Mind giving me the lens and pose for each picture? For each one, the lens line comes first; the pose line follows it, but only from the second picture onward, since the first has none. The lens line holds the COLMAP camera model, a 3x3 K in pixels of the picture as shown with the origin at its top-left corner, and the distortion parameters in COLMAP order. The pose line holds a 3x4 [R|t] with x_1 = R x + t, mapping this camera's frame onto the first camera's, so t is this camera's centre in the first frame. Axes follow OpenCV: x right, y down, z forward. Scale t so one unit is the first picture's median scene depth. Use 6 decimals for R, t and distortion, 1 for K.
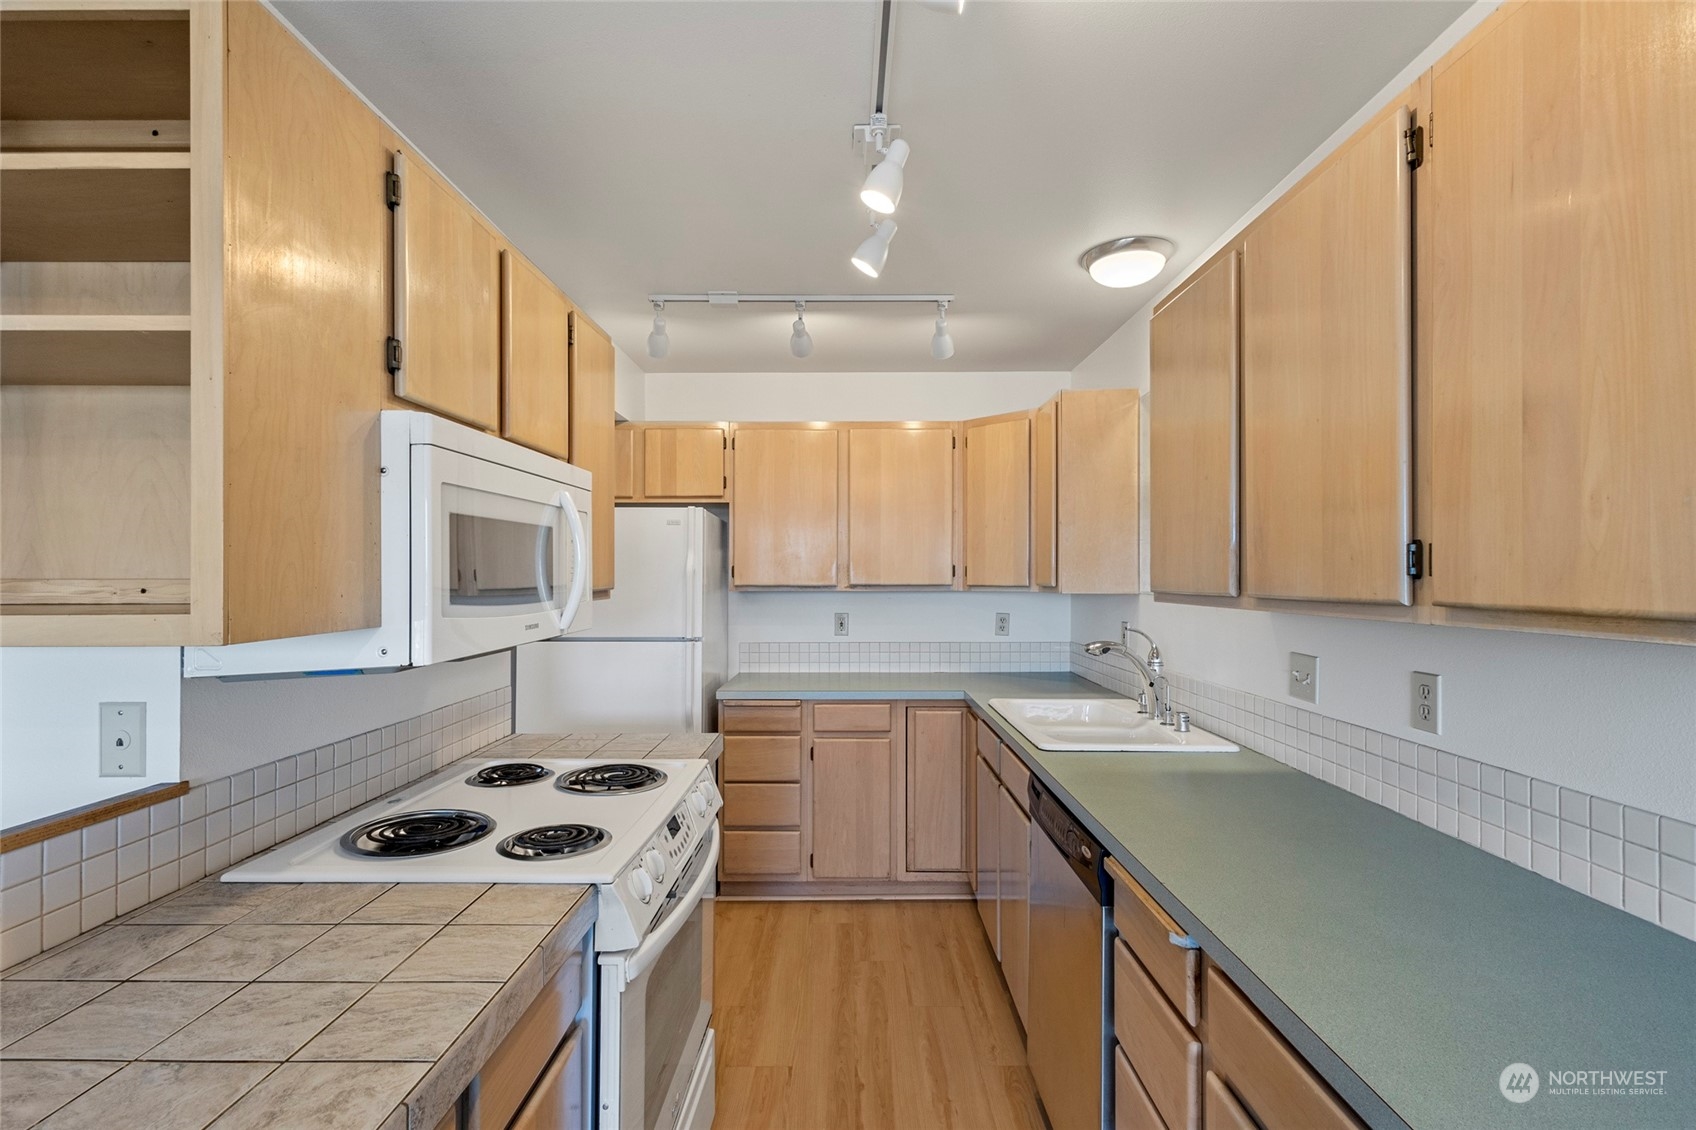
lens RADIAL K [[789.5, 0, 854.0], [0, 789.5, 570.9], [0, 0, 1]] dist [0.011832, -0.003459]
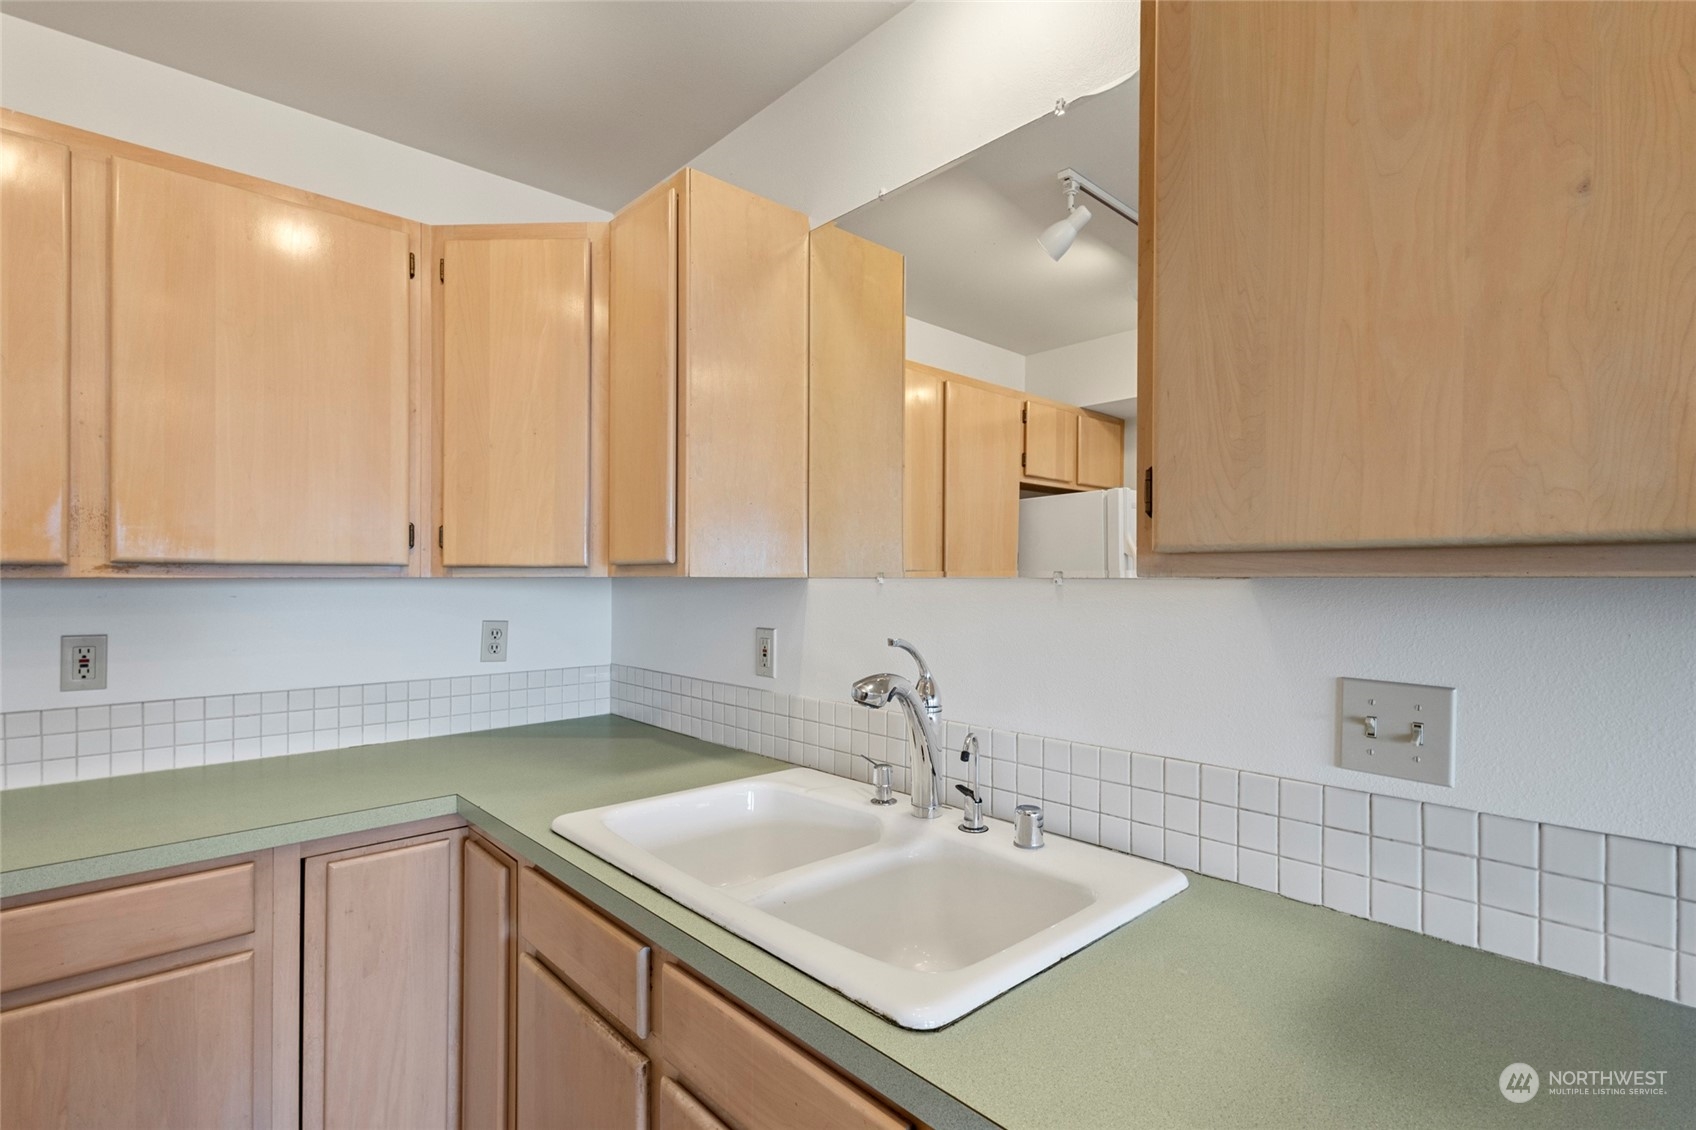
lens RADIAL K [[789.5, 0, 833.3], [0, 789.5, 580.5], [0, 0, 1]] dist [0.011832, -0.003459]
pose [[0.742905, 0.000325, 0.669396, -0.005367], [-0.005958, 0.999963, 0.006127, 0.029163], [-0.669370, -0.008540, 0.742880, 0.609578]]
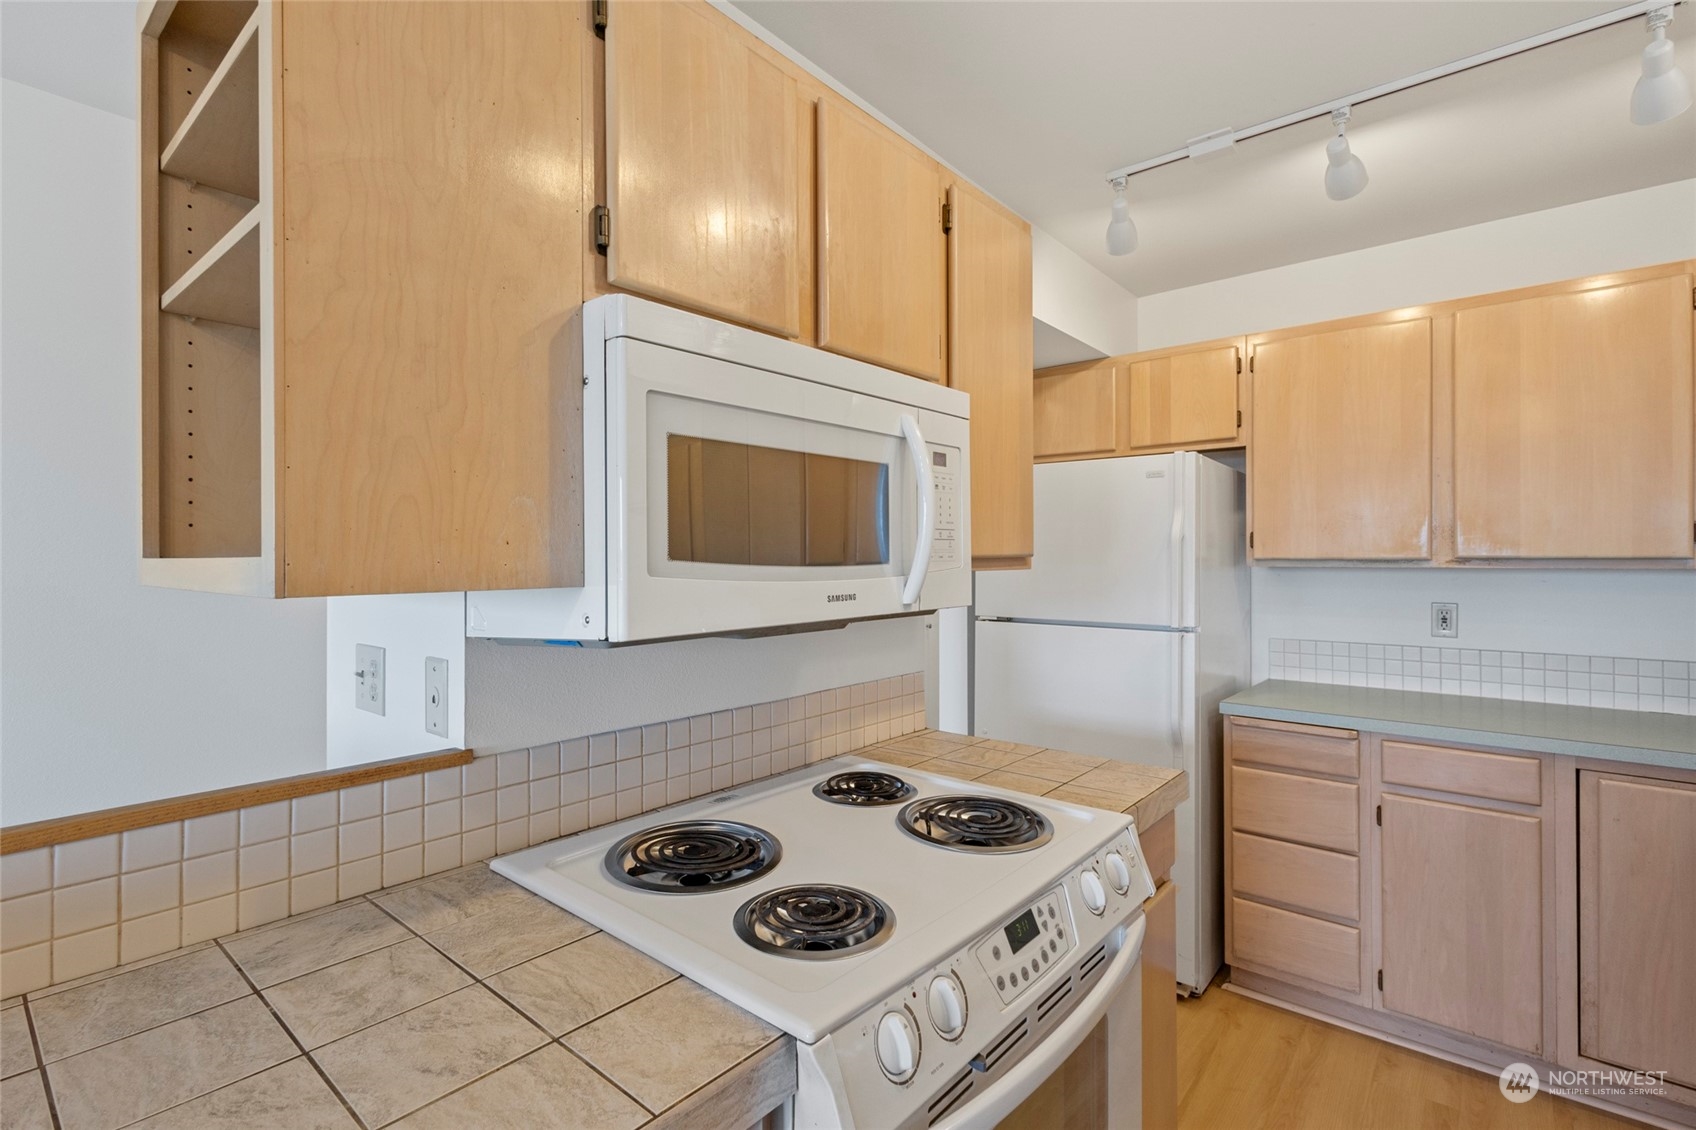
lens RADIAL K [[789.5, 0, 845.6], [0, 789.5, 553.5], [0, 0, 1]] dist [0.011832, -0.003459]
pose [[0.766425, -0.004383, -0.642319, 0.036493], [0.003364, 0.999990, -0.002809, 0.018277], [0.642325, -0.000008, 0.766432, 0.253995]]
